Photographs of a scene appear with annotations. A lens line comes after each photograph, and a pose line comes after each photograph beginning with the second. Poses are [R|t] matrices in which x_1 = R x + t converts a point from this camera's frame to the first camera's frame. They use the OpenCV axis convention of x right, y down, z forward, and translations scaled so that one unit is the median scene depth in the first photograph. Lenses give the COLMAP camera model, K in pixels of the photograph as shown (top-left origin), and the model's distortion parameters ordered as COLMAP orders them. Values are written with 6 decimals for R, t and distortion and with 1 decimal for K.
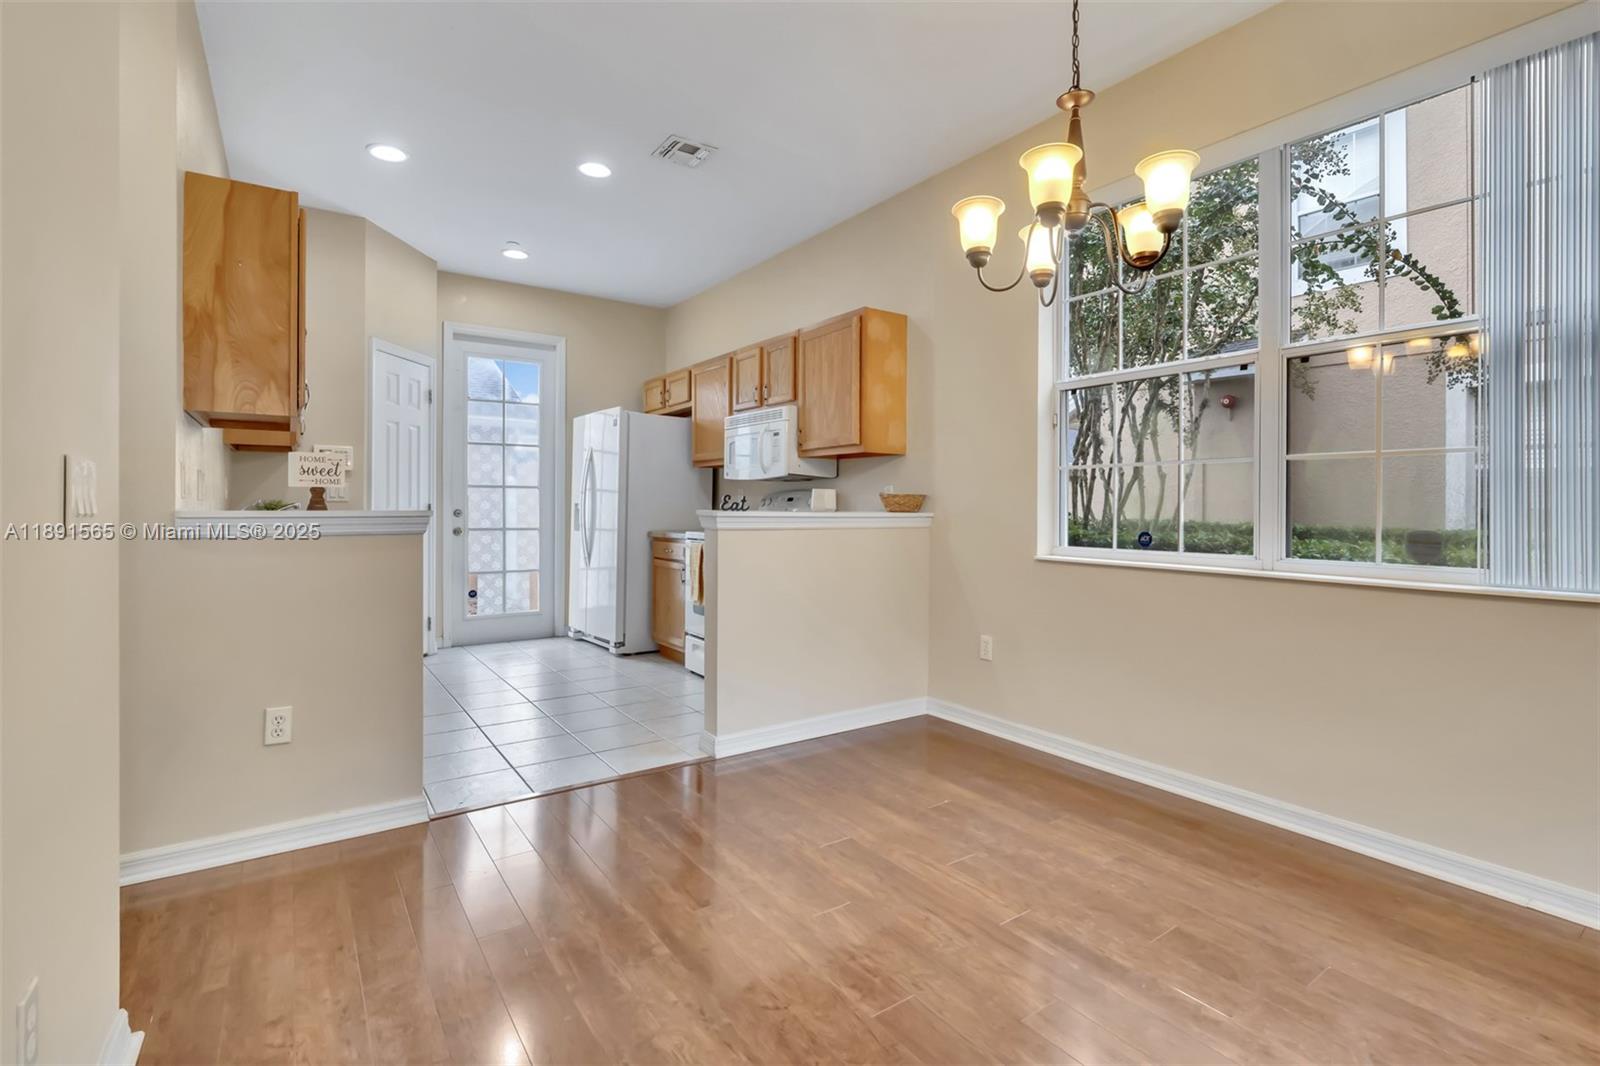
lens RADIAL K [[751.8, 0, 796.3], [0, 751.8, 518.5], [0, 0, 1]] dist [-0.015736, -0.000648]
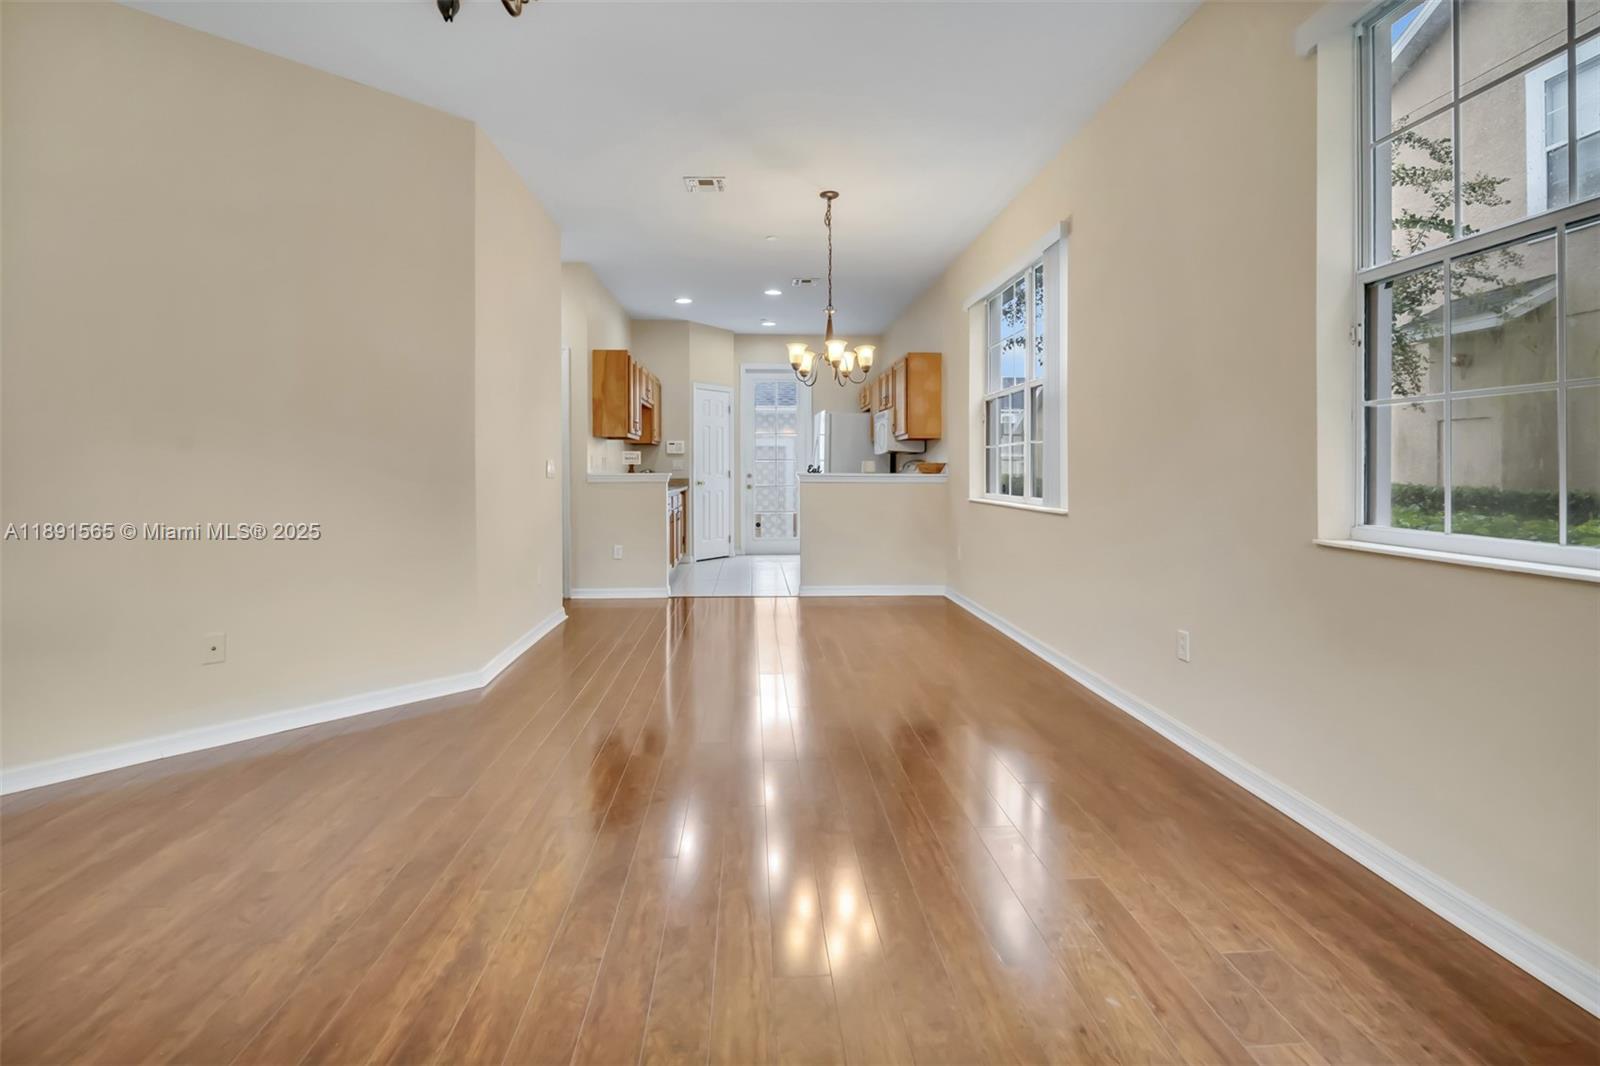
lens RADIAL K [[751.8, 0, 779.7], [0, 751.8, 493.5], [0, 0, 1]] dist [-0.015736, -0.000648]
pose [[0.850896, 0.009430, -0.525250, 0.592530], [-0.003174, 0.999913, 0.012811, 0.012374], [0.525325, -0.009233, 0.850851, -0.483289]]
